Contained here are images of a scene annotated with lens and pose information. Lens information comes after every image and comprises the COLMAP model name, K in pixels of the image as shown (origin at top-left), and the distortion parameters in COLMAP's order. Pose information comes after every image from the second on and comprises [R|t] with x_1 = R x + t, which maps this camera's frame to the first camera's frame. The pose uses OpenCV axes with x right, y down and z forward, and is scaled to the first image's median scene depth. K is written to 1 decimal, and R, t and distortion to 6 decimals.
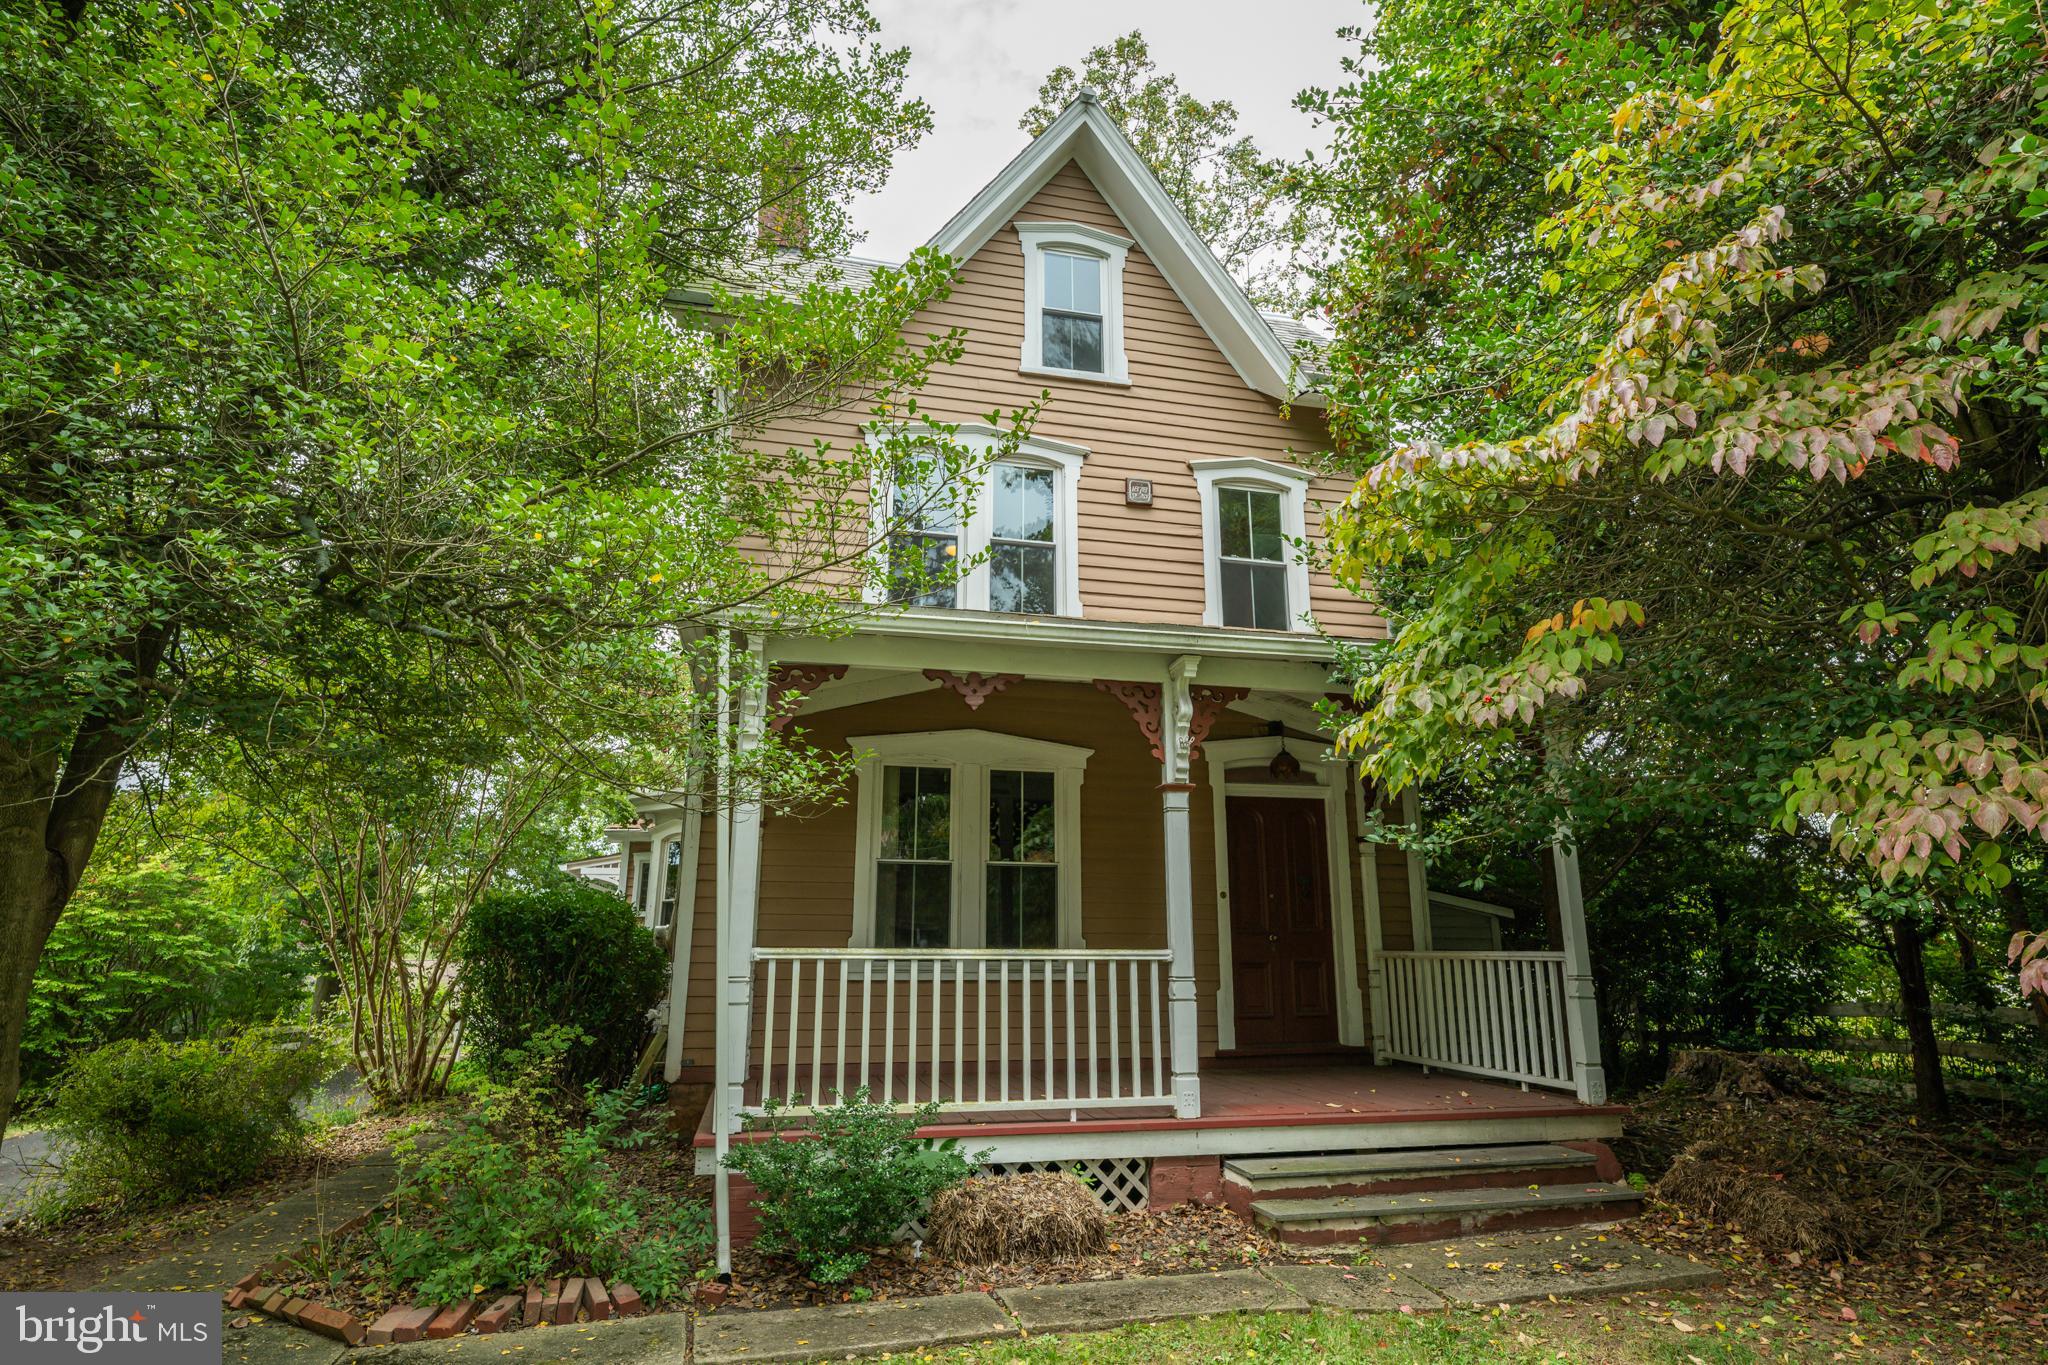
lens RADIAL K [[1077.7, 0, 1024.0], [0, 1077.7, 682.5], [0, 0, 1]] dist [-0.001169, 0.001173]
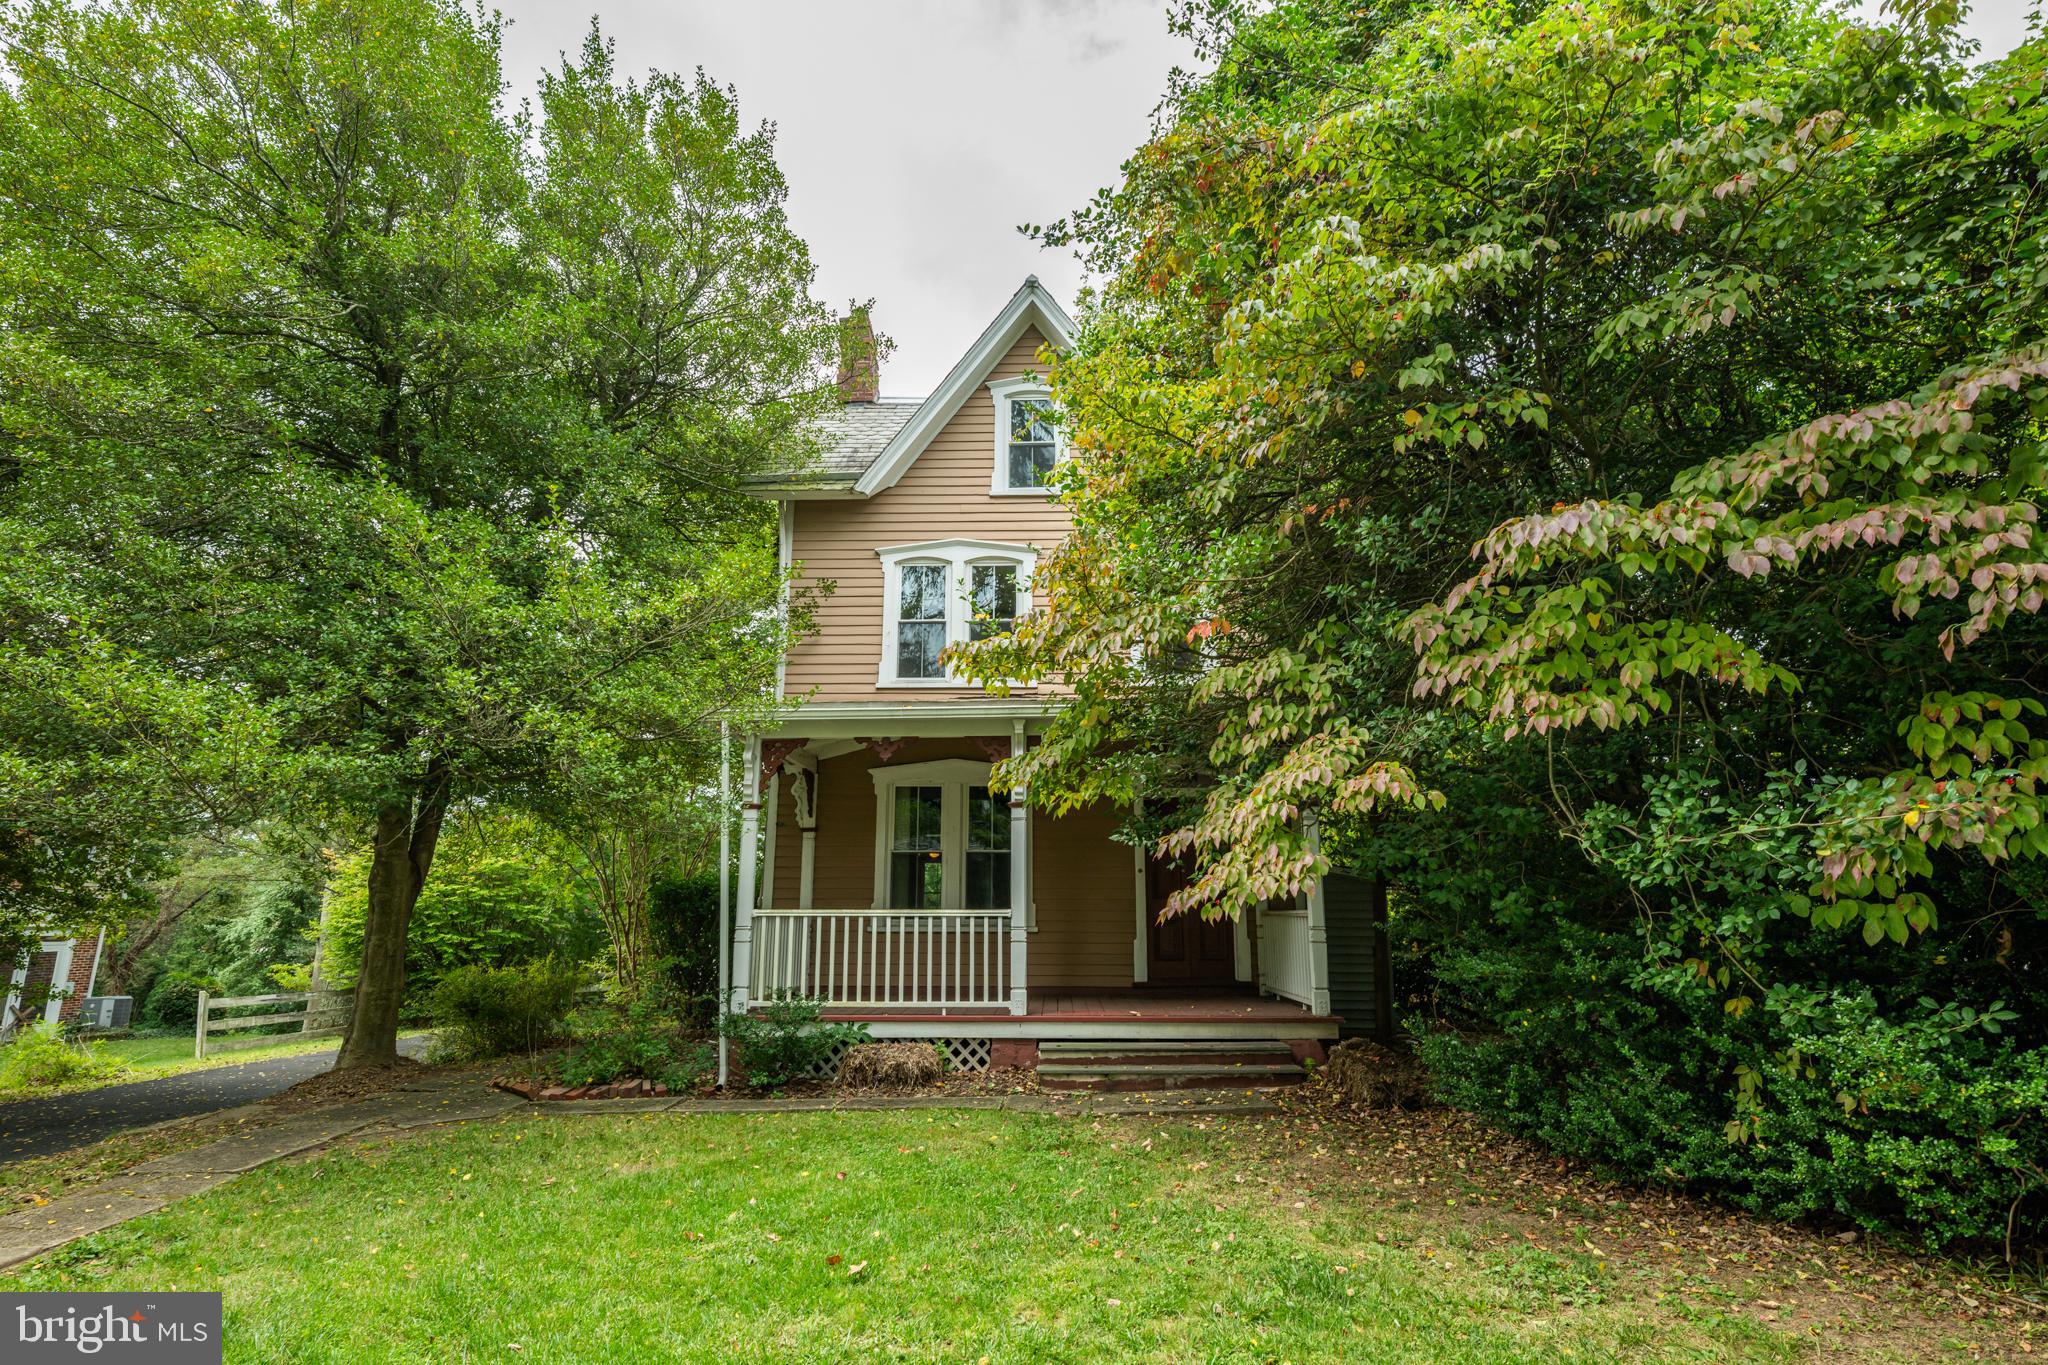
lens RADIAL K [[1042.9, 0, 1024.0], [0, 1042.9, 682.5], [0, 0, 1]] dist [-0.002640, -0.000178]
pose [[0.966935, -0.059321, -0.248029, 0.532147], [0.065057, 0.997769, 0.014989, -0.098946], [0.246587, -0.030629, 0.968637, -0.434818]]
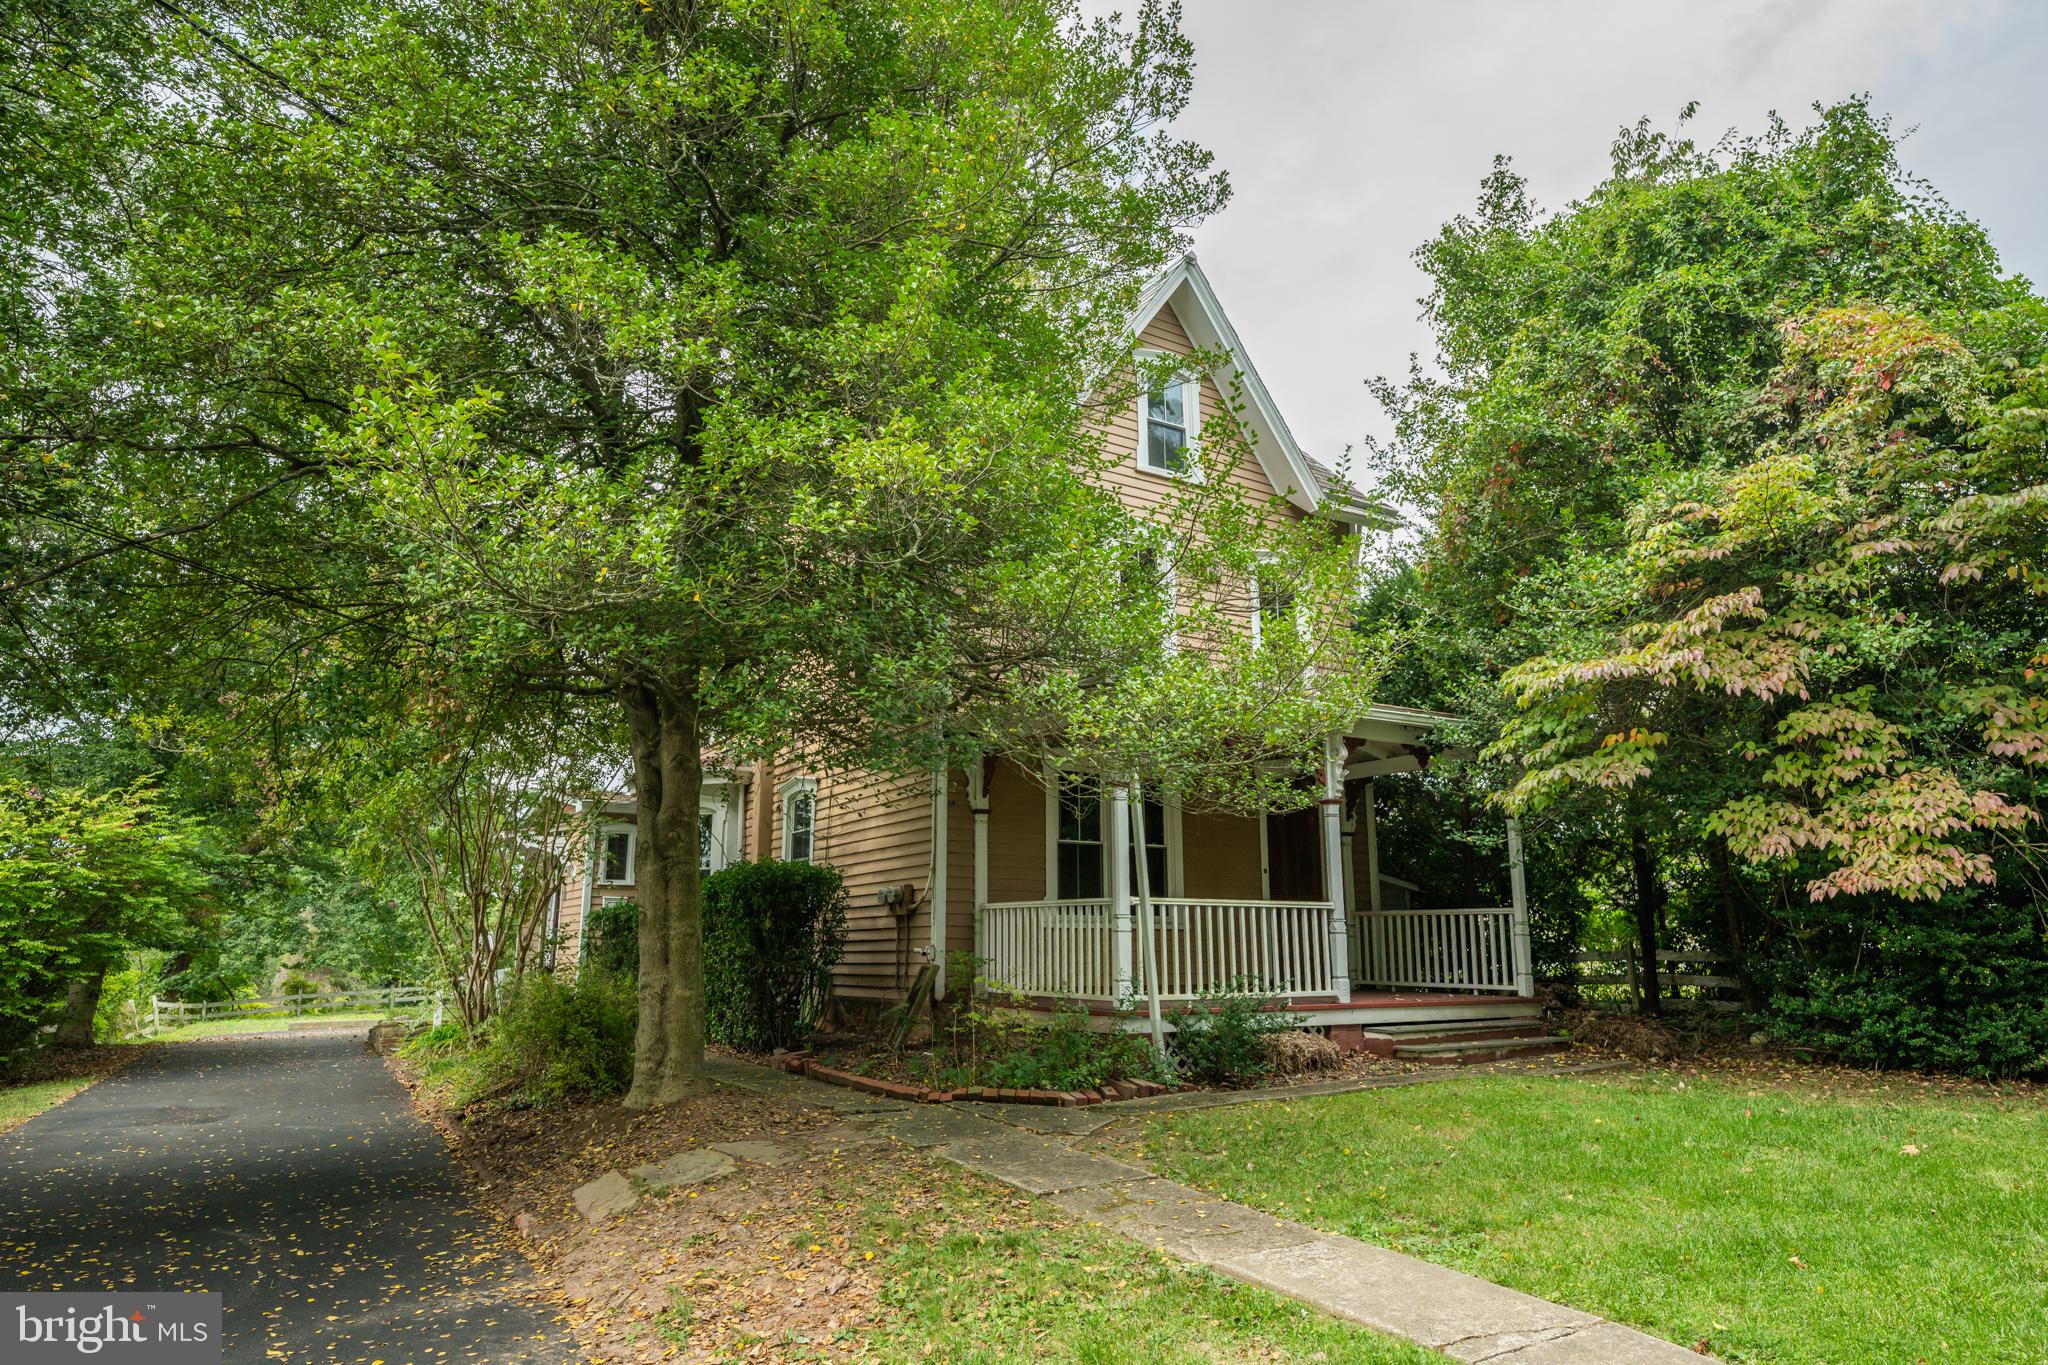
lens RADIAL K [[1229.6, 0, 1024.0], [0, 1229.6, 682.5], [0, 0, 1]] dist [-0.004451, -0.001607]
pose [[0.948150, 0.065246, 0.311053, -0.867086], [-0.076085, 0.996840, 0.022827, -0.083893], [-0.308581, -0.045310, 0.950118, -0.570644]]
